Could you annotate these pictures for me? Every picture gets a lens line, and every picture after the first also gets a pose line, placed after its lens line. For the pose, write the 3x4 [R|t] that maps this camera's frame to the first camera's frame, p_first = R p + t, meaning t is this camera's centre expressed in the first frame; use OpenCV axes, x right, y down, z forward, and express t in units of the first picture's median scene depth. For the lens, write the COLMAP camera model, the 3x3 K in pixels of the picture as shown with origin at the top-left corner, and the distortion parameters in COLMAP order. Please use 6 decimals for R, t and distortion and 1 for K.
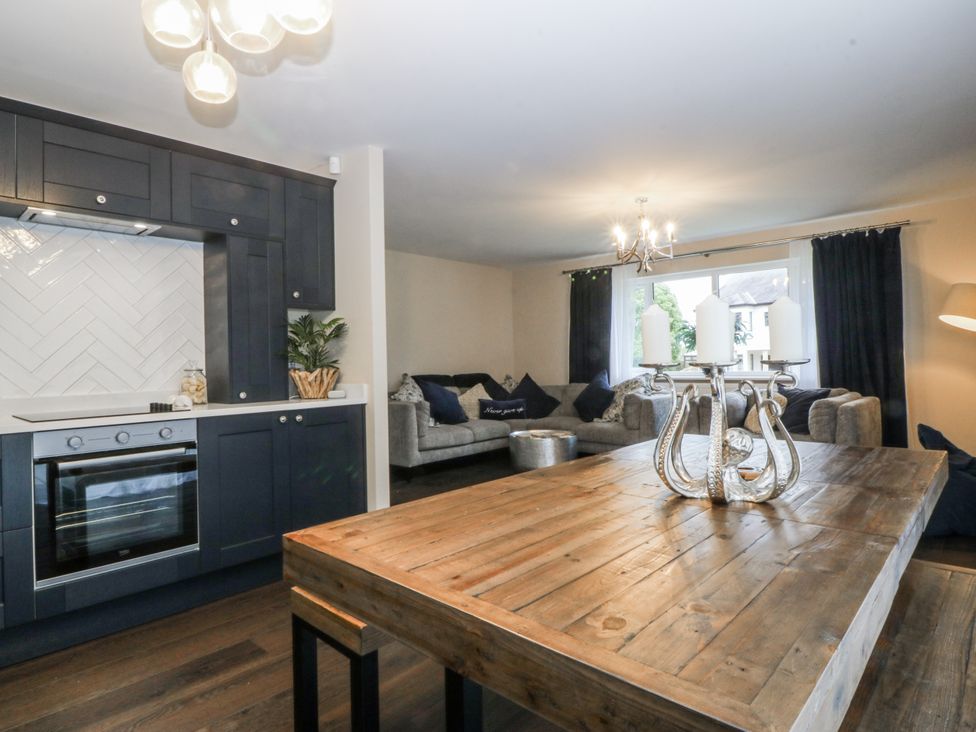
lens RADIAL K [[560.8, 0, 486.9], [0, 560.8, 353.7], [0, 0, 1]] dist [0.000401, -0.011558]
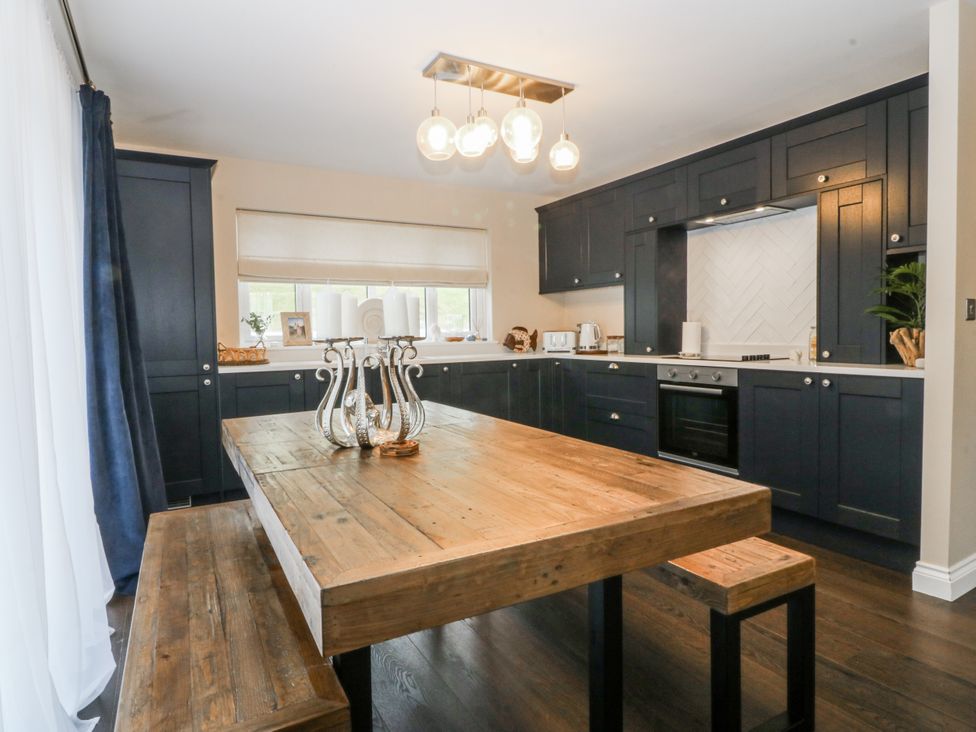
lens RADIAL K [[560.8, 0, 486.9], [0, 560.8, 353.7], [0, 0, 1]] dist [0.000401, -0.011558]
pose [[-0.309879, 0.066745, -0.948430, 0.604685], [0.036136, 0.997639, 0.058401, -0.006109], [0.950089, -0.016175, -0.311559, 0.649980]]
